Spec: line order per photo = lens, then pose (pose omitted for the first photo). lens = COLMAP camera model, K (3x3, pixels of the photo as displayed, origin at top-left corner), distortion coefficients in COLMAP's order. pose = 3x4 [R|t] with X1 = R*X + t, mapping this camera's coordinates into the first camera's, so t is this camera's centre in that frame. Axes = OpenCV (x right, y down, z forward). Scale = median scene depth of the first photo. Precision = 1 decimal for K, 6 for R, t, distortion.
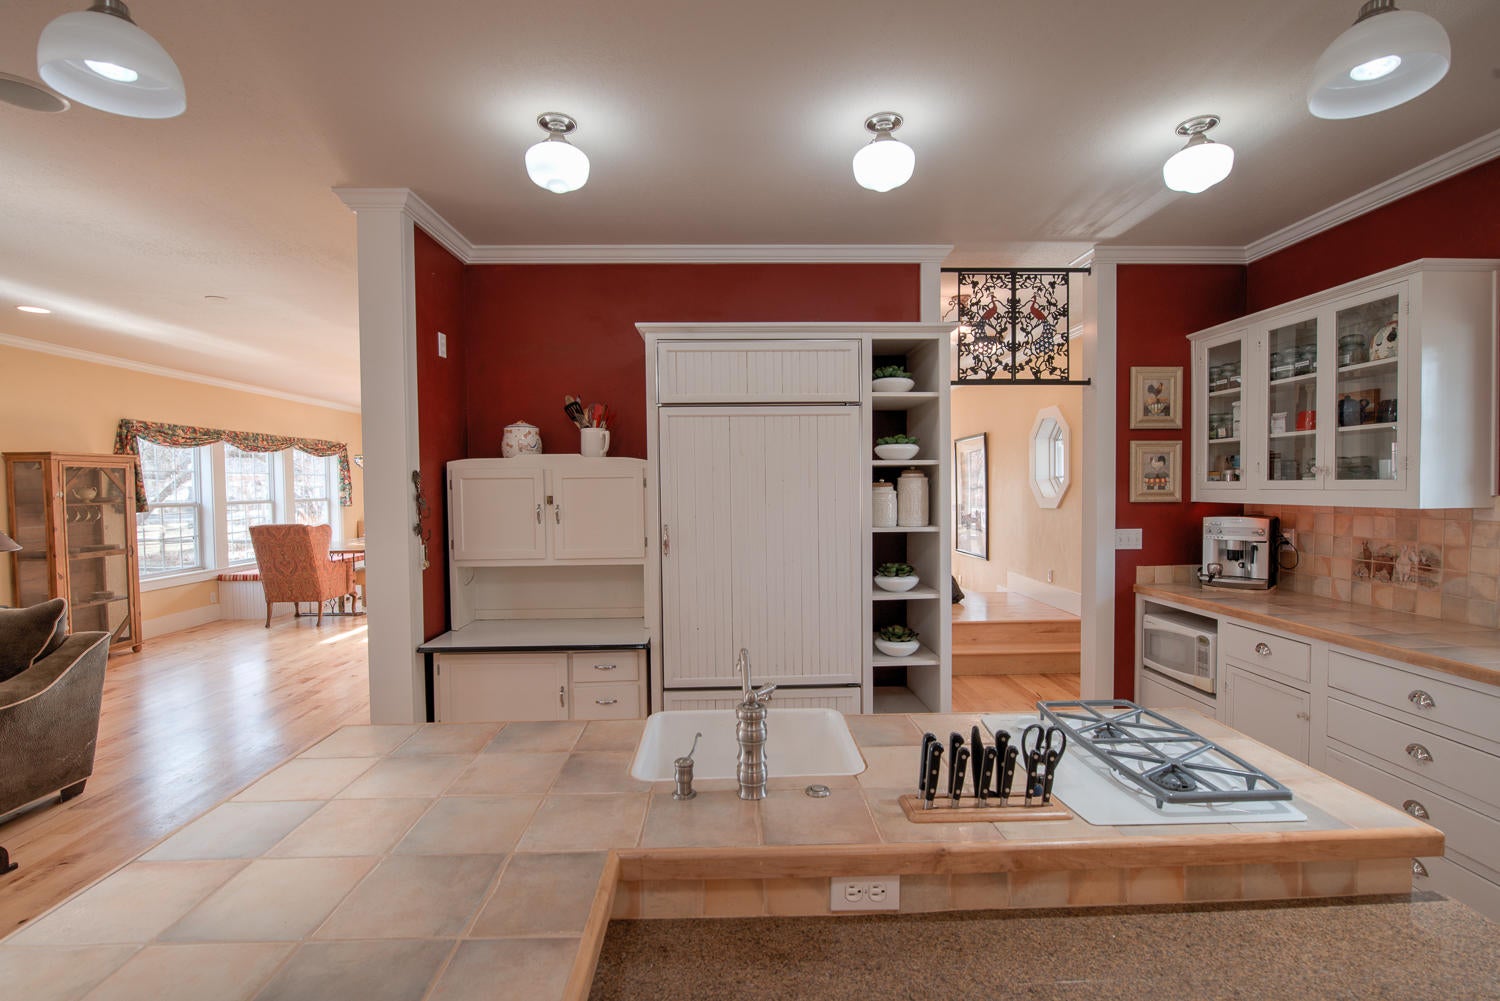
lens RADIAL K [[680.3, 0, 752.3], [0, 680.3, 504.5], [0, 0, 1]] dist [-0.002838, -0.000487]
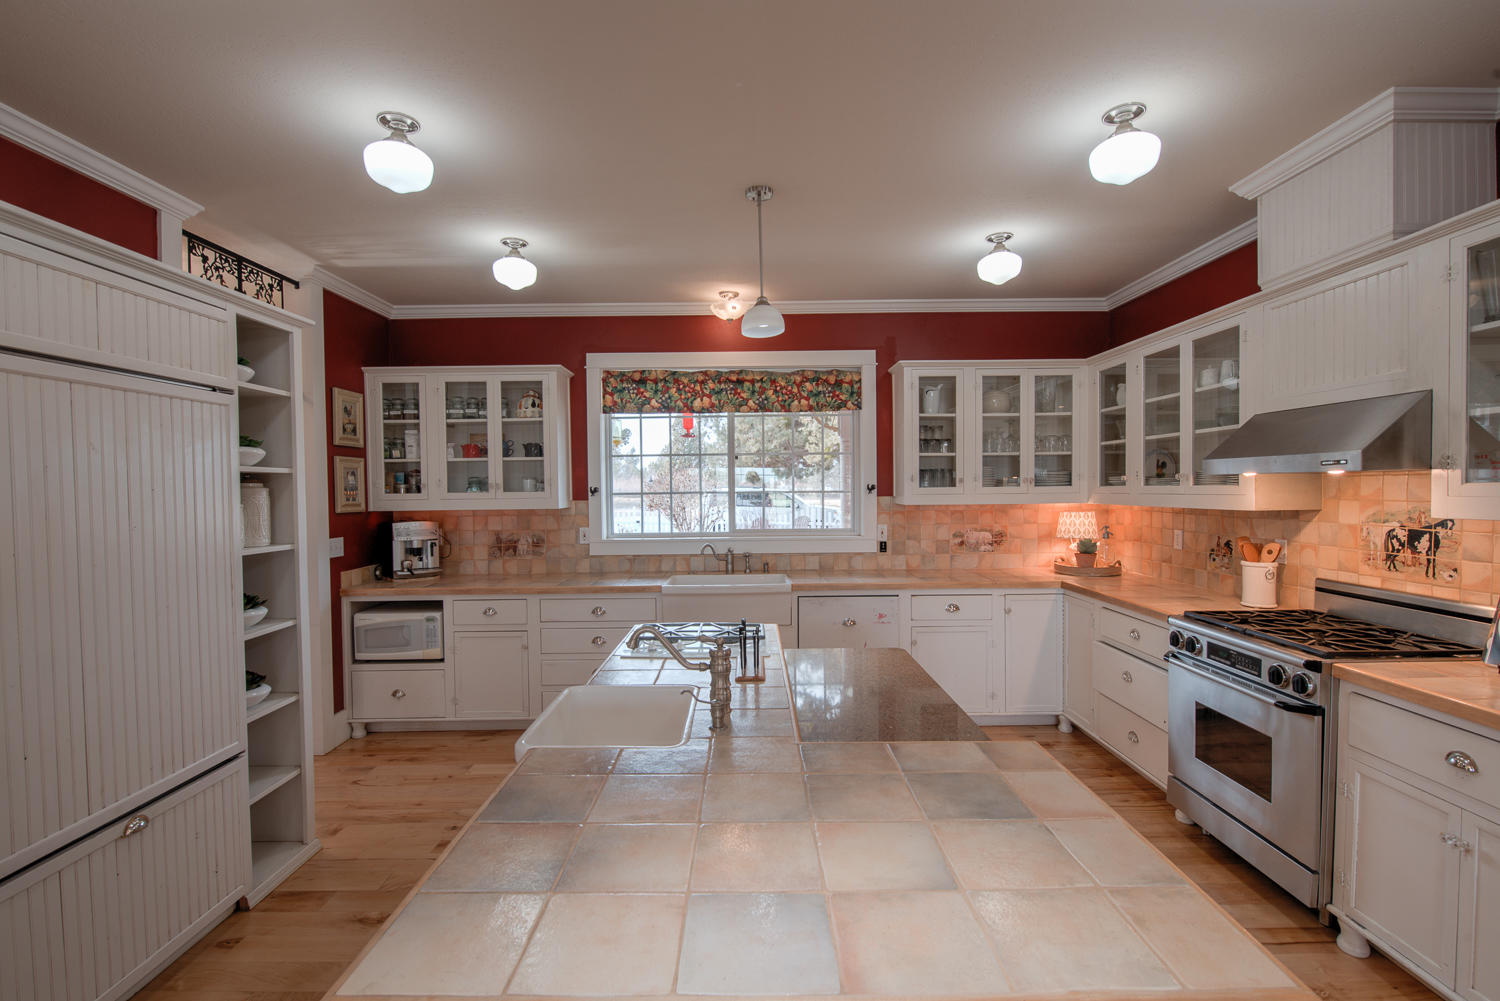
lens RADIAL K [[681.4, 0, 750.4], [0, 681.4, 498.1], [0, 0, 1]] dist [-0.004462, -0.000628]
pose [[0.020562, -0.003866, 0.999781, -0.540221], [0.039650, 0.999209, 0.003048, -0.004676], [-0.999002, 0.039578, 0.020699, 0.347907]]
